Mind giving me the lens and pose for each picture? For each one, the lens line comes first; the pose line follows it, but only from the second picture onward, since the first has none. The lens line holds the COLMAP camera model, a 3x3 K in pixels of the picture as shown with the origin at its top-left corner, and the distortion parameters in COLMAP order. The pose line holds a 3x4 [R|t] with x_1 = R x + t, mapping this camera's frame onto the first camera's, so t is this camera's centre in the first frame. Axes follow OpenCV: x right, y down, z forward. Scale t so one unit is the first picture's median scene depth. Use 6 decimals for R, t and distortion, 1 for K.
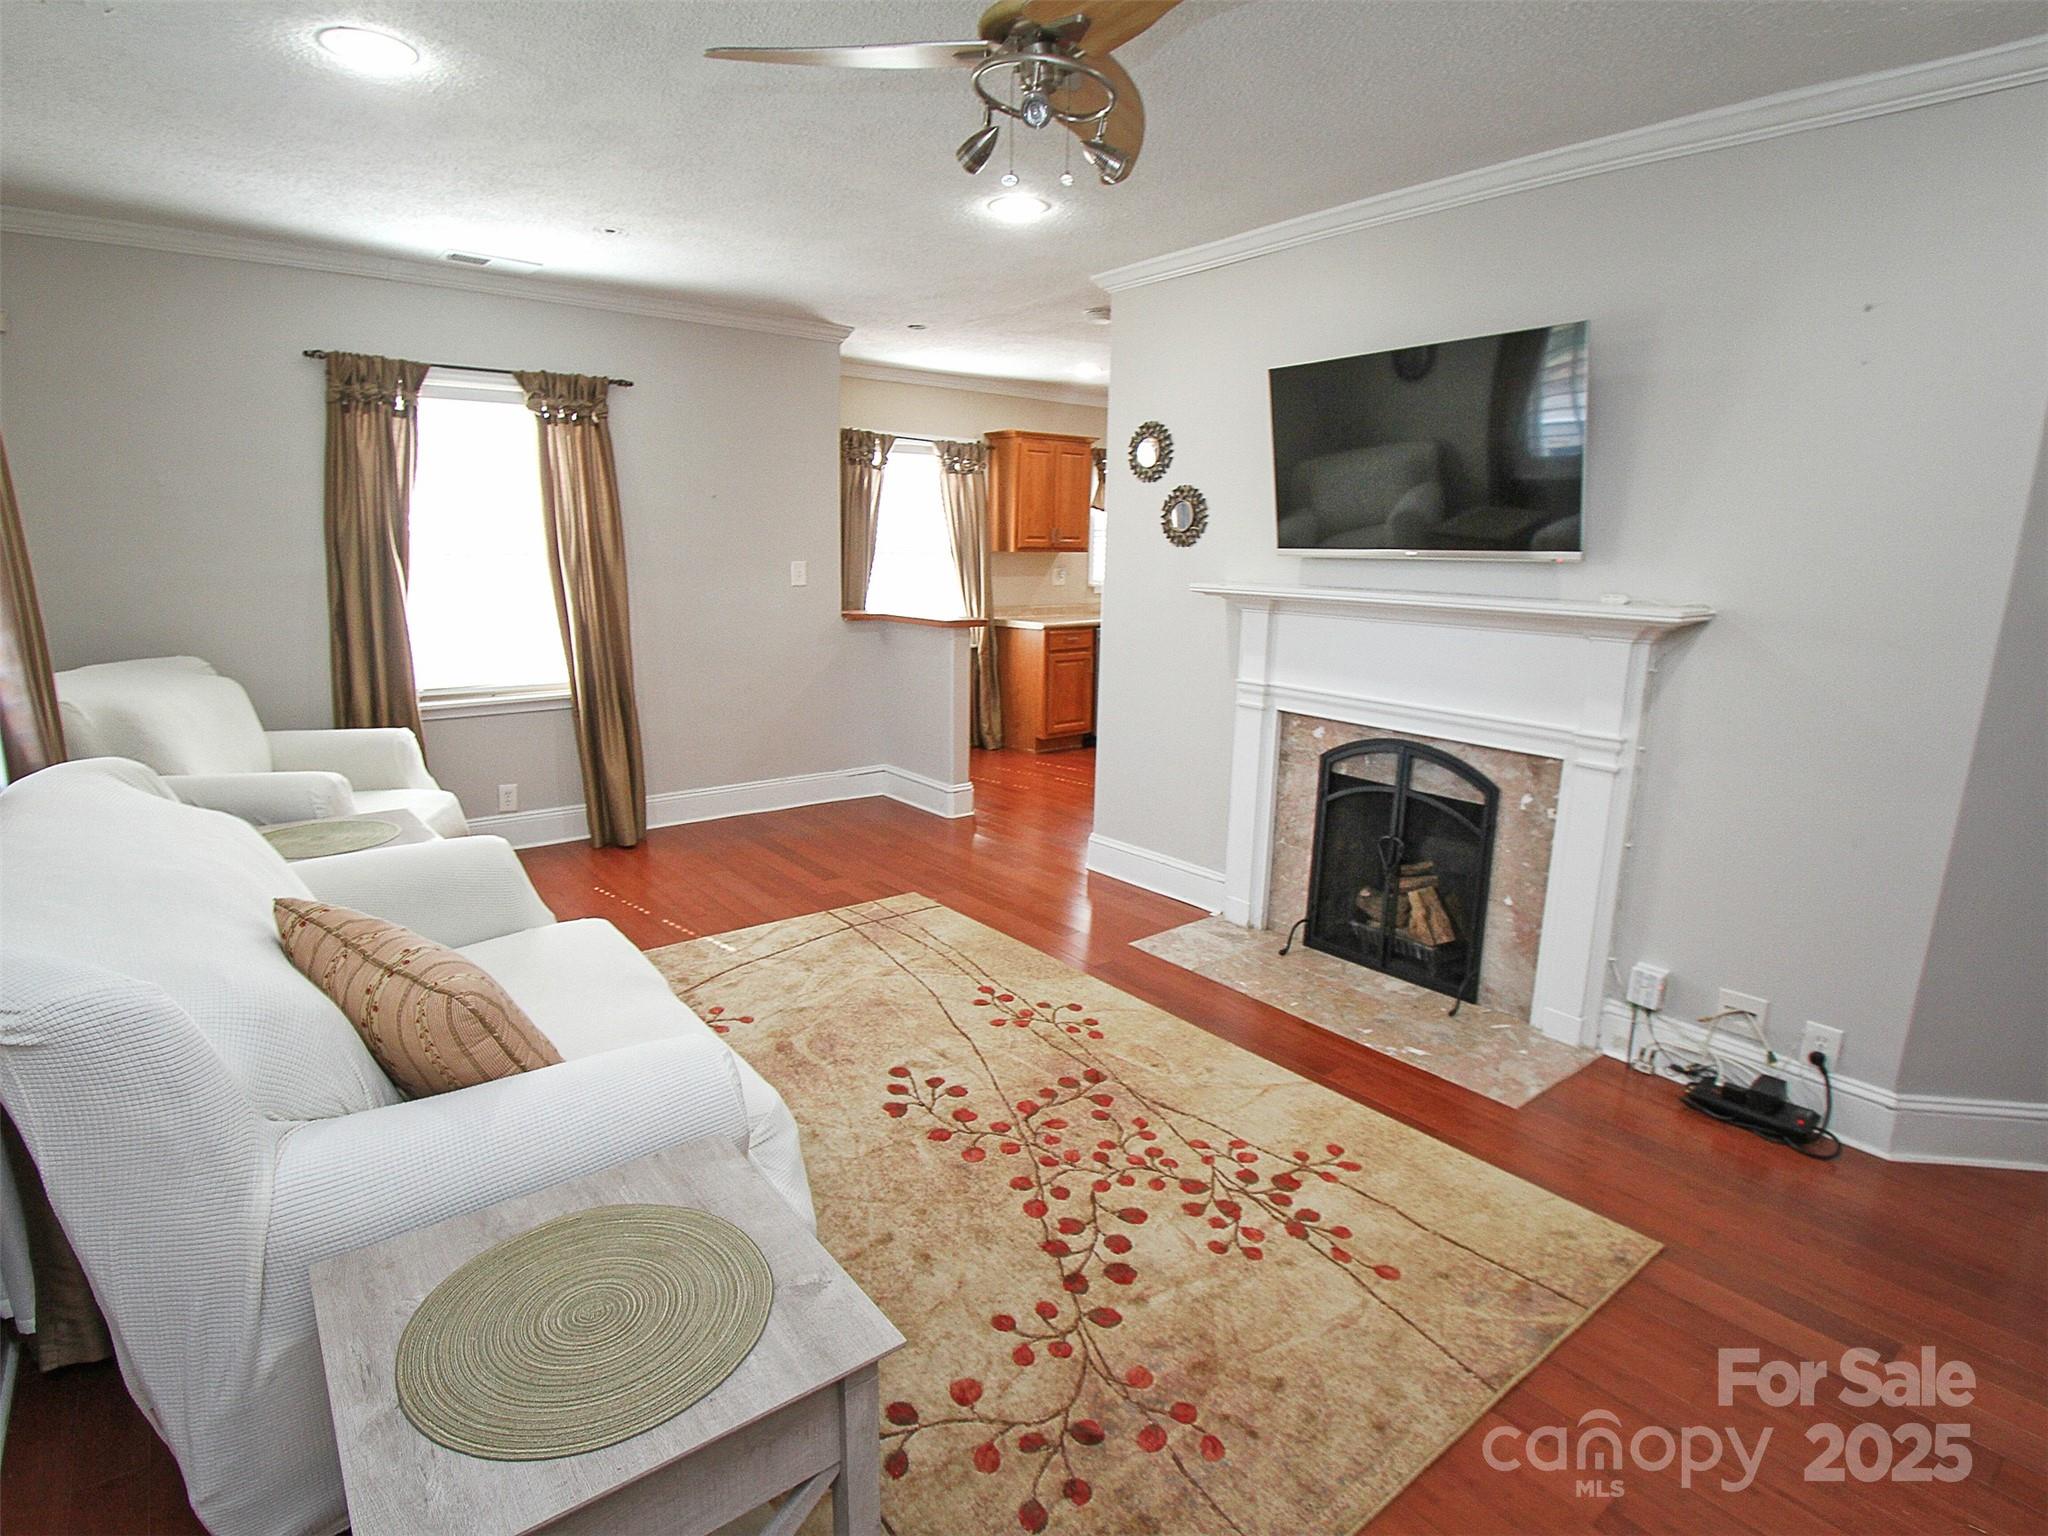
lens RADIAL K [[1083.2, 0, 1039.7], [0, 1083.2, 727.8], [0, 0, 1]] dist [-0.026980, 0.001741]
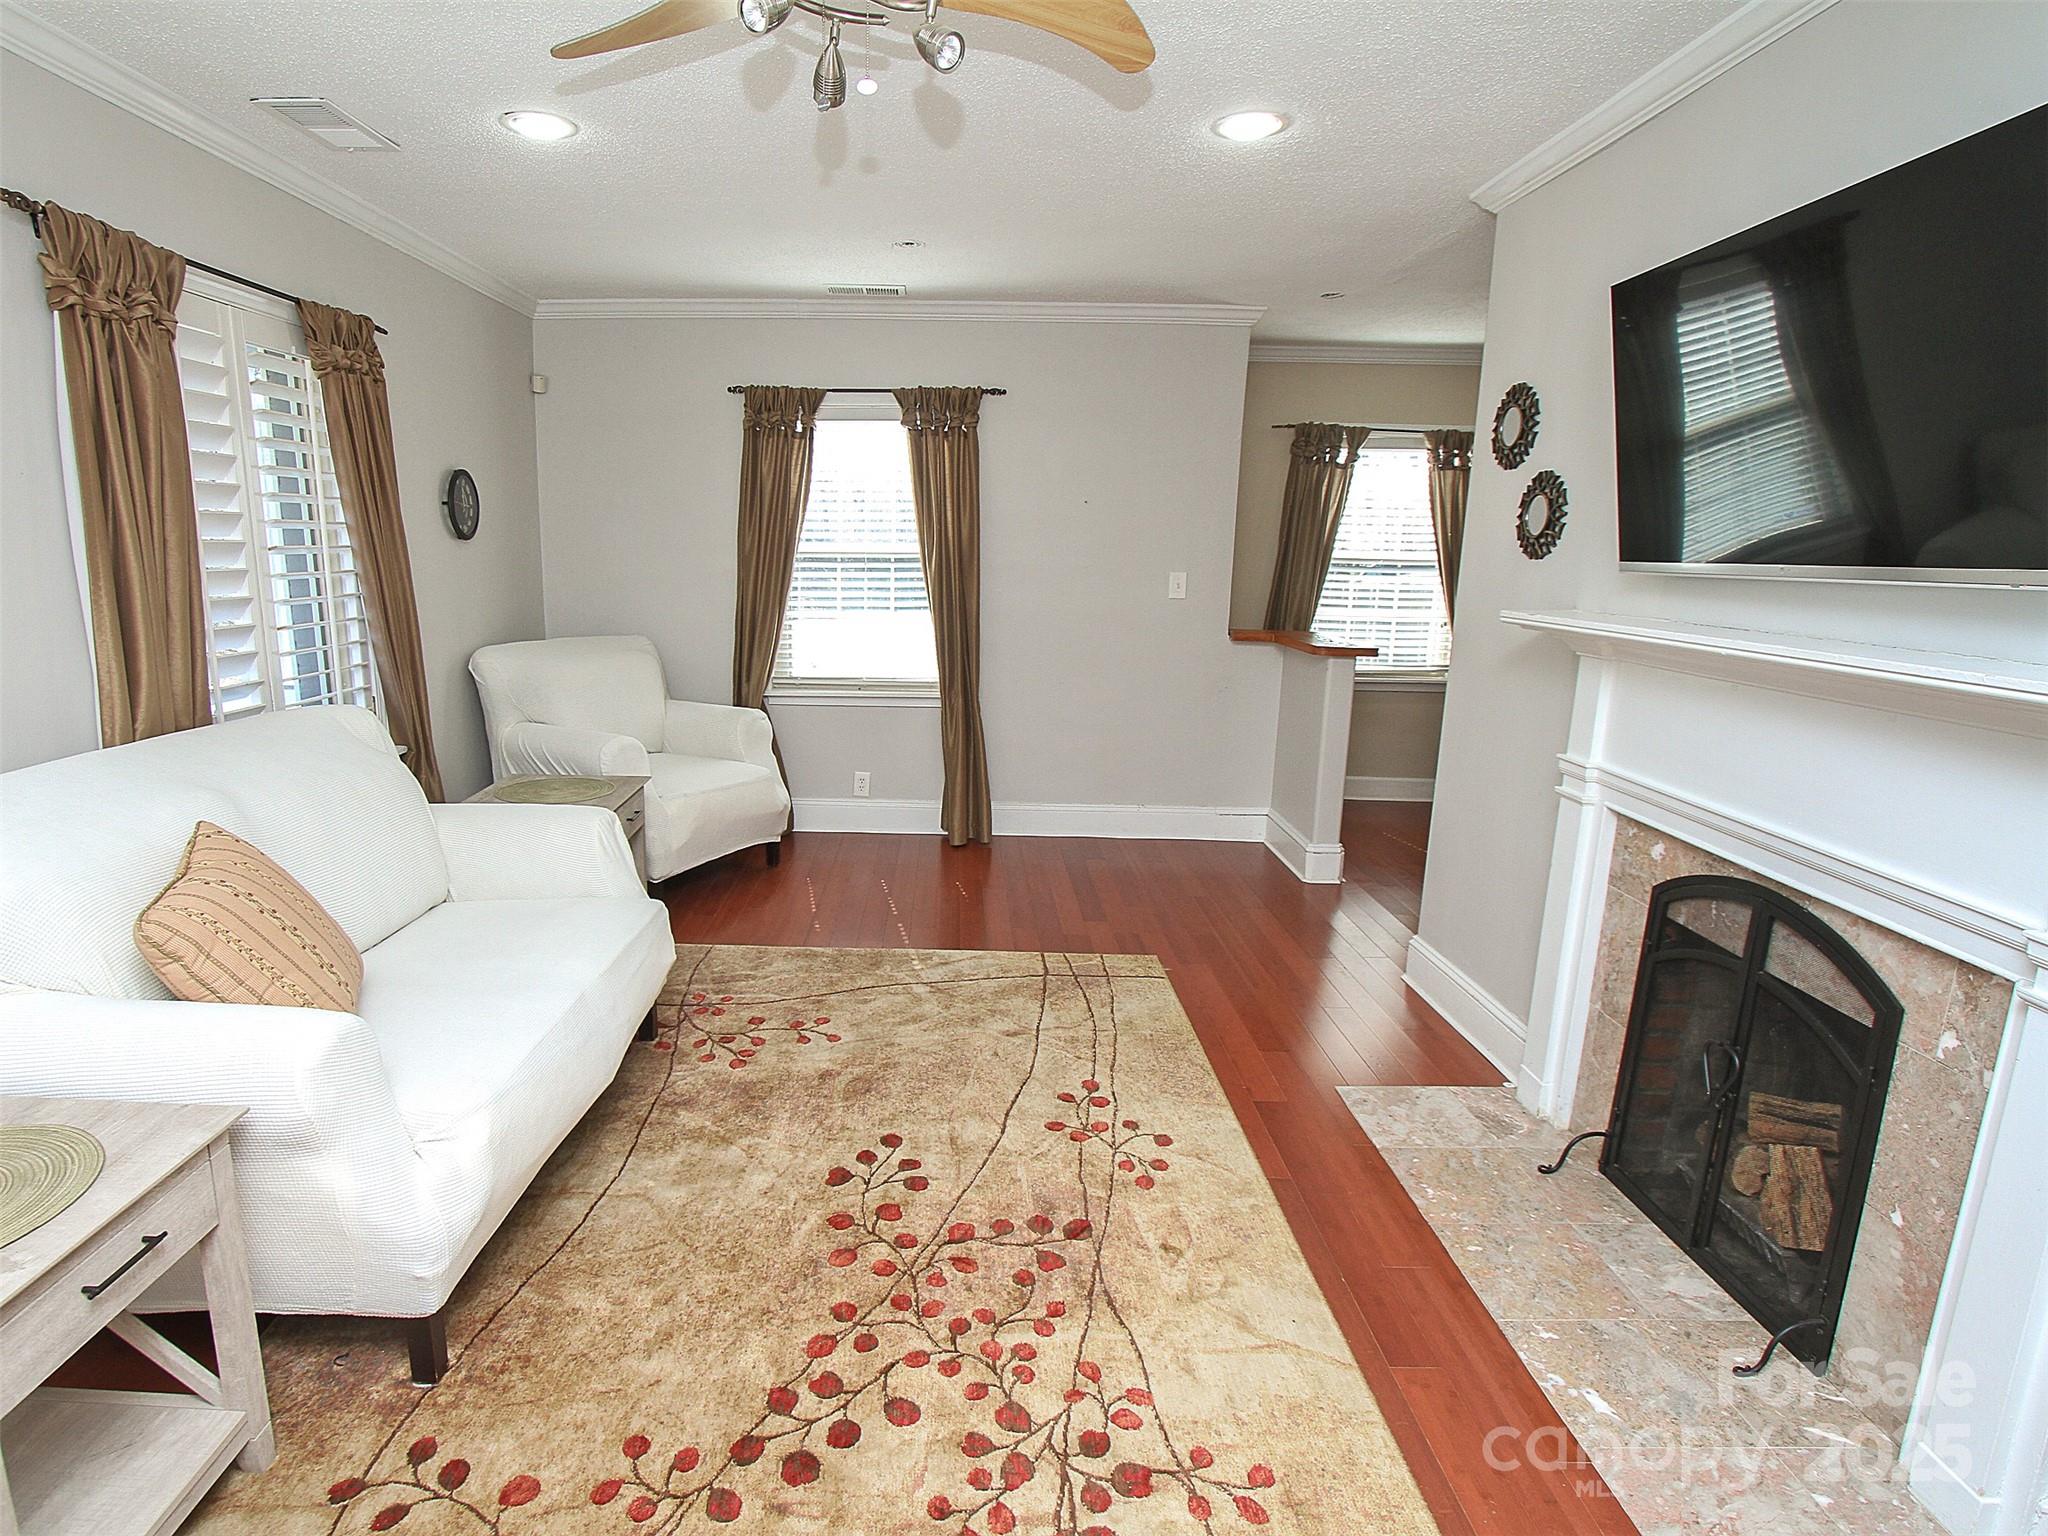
lens RADIAL K [[1110.7, 0, 933.3], [0, 1110.7, 727.9], [0, 0, 1]] dist [-0.018261, 0.000750]
pose [[0.763673, 0.103177, -0.637305, 0.387425], [-0.113350, 0.993241, 0.024976, -0.039823], [0.635575, 0.053165, 0.770206, 0.262542]]
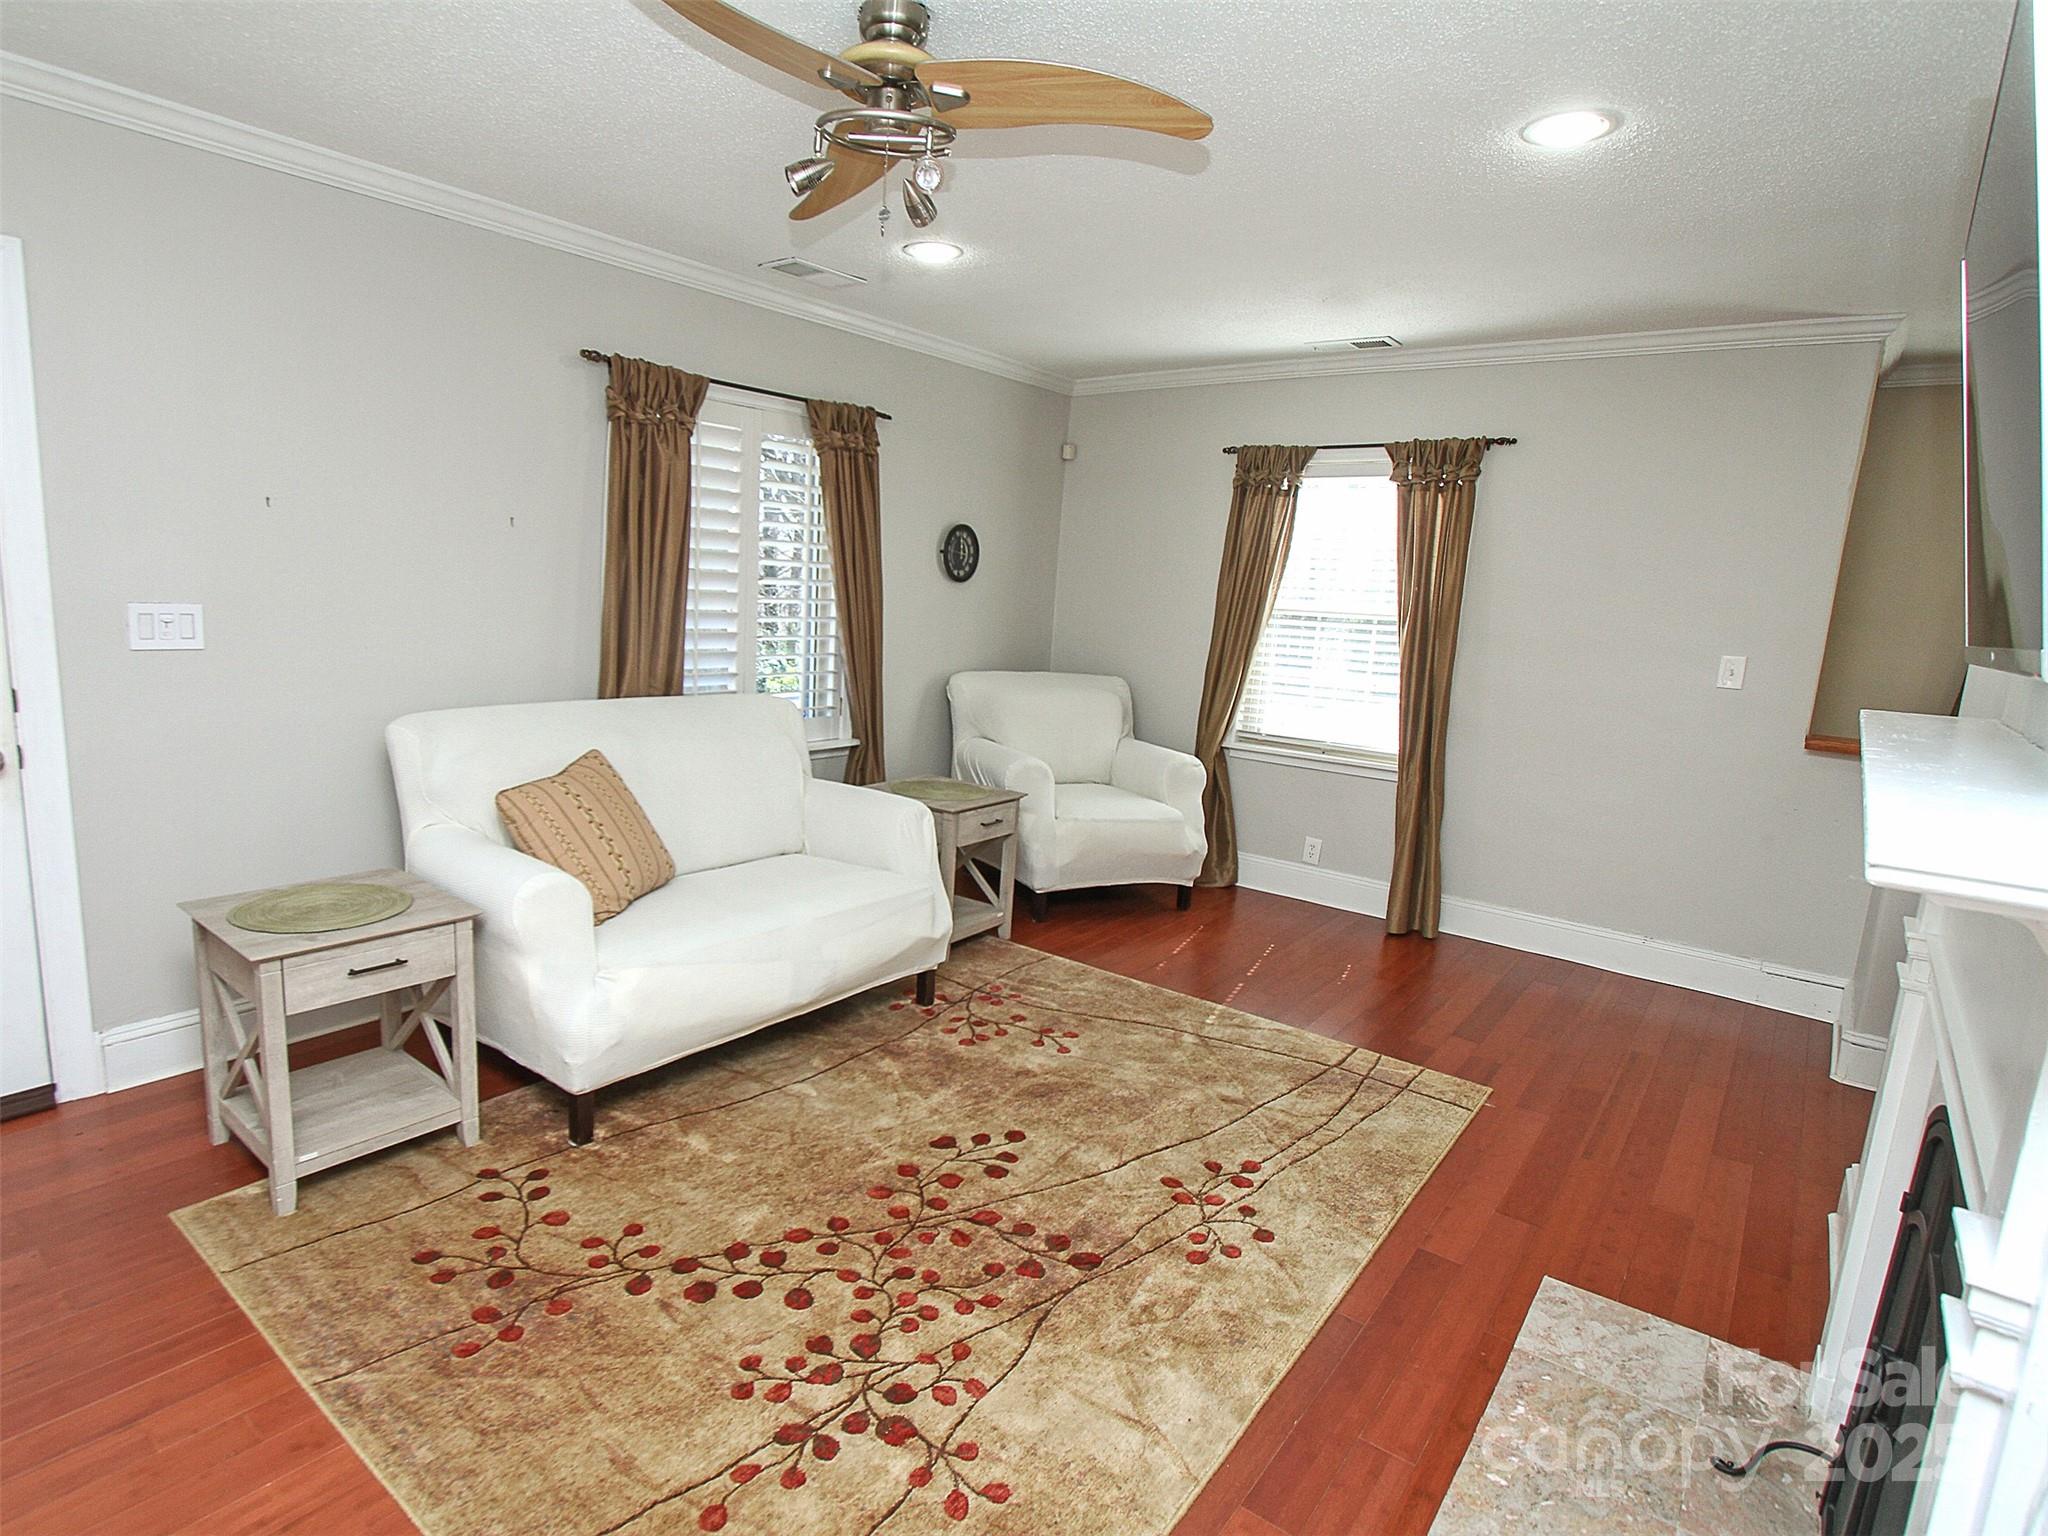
lens RADIAL K [[1110.7, 0, 921.5], [0, 1110.7, 722.8], [0, 0, 1]] dist [-0.018261, 0.000750]
pose [[0.192804, 0.125978, -0.973117, 0.672027], [-0.216866, 0.972671, 0.082953, -0.090210], [0.956972, 0.195042, 0.214855, 0.555744]]
